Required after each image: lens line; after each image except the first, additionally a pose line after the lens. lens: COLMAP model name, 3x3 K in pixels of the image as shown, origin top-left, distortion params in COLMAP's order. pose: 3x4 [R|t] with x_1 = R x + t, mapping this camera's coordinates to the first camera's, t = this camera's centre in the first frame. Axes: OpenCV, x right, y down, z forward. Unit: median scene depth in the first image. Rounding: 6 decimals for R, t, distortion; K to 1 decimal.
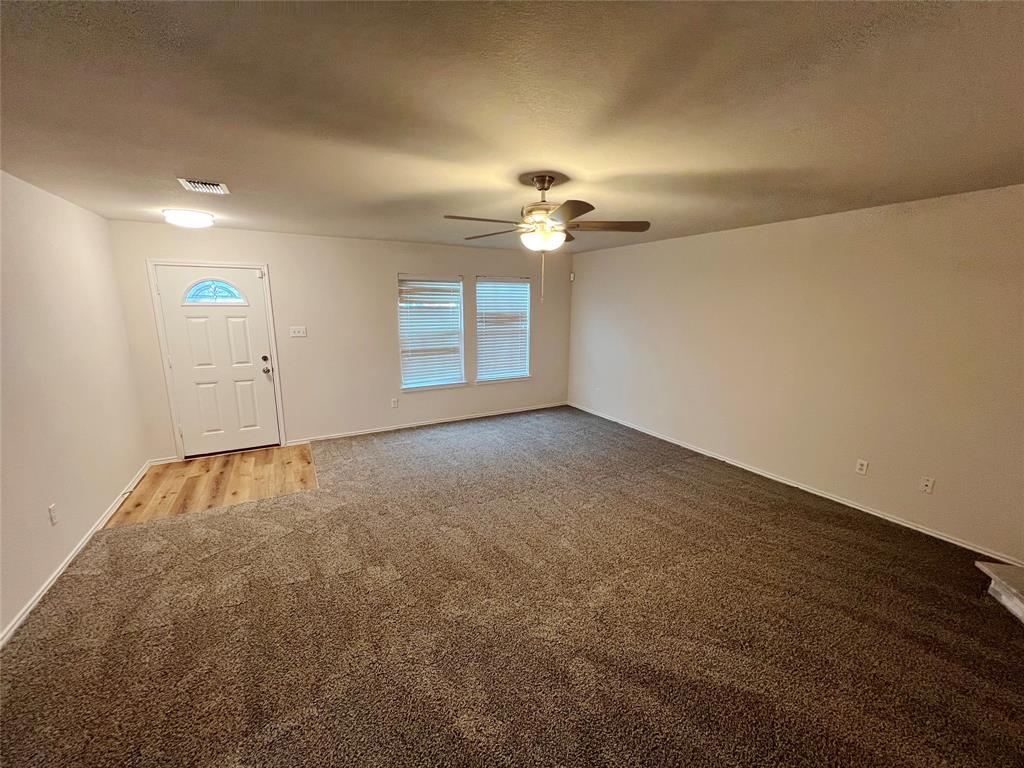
lens RADIAL K [[410.6, 0, 512.0], [0, 410.6, 384.0], [0, 0, 1]] dist [-0.000627, 0.000156]
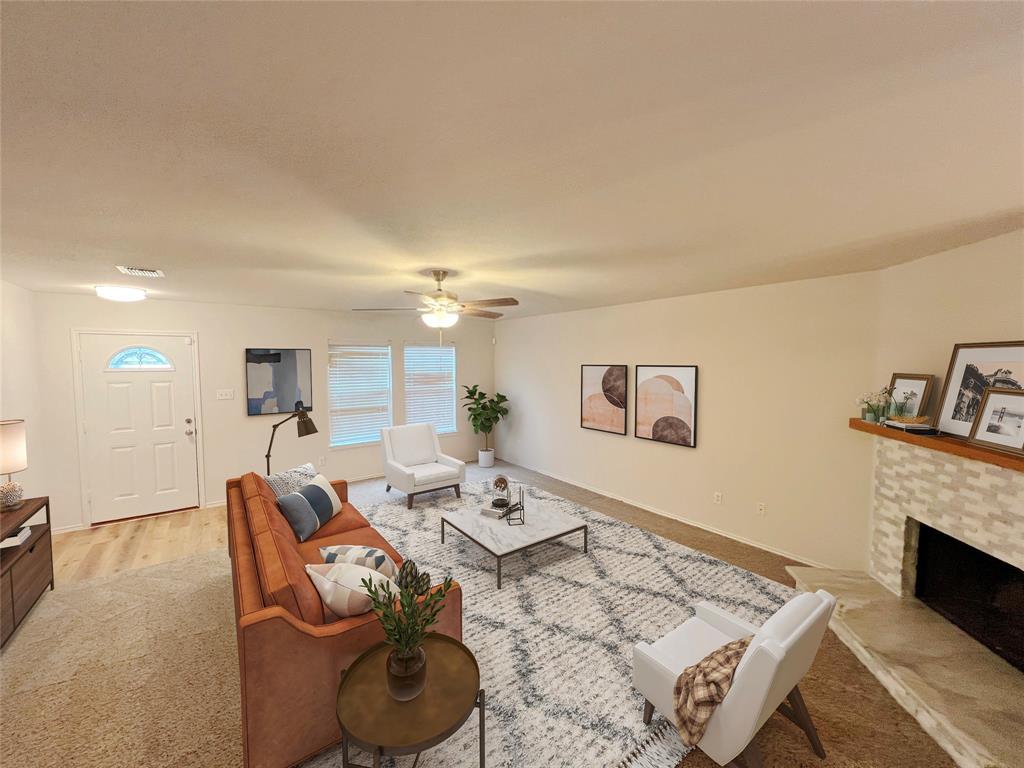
lens RADIAL K [[409.2, 0, 512.0], [0, 409.2, 384.0], [0, 0, 1]] dist [0.000576, 0.000197]
pose [[0.992047, -0.014680, 0.125007, 0.084801], [0.031506, 0.990520, -0.133708, 0.009665], [-0.121859, 0.136583, 0.983105, -0.134892]]
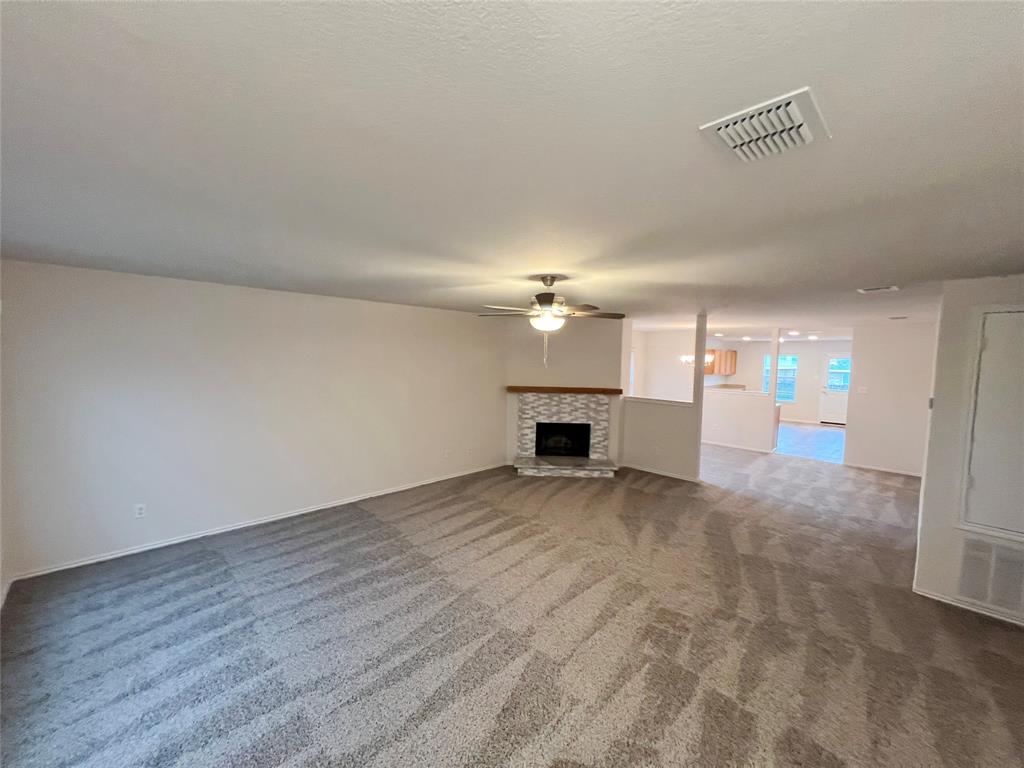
lens RADIAL K [[409.2, 0, 512.0], [0, 409.2, 384.0], [0, 0, 1]] dist [0.000576, 0.000197]
pose [[-0.252531, -0.082473, 0.964068, -0.731674], [0.169604, 0.977162, 0.128019, -0.222183], [-0.952608, 0.195838, -0.232776, 0.904390]]
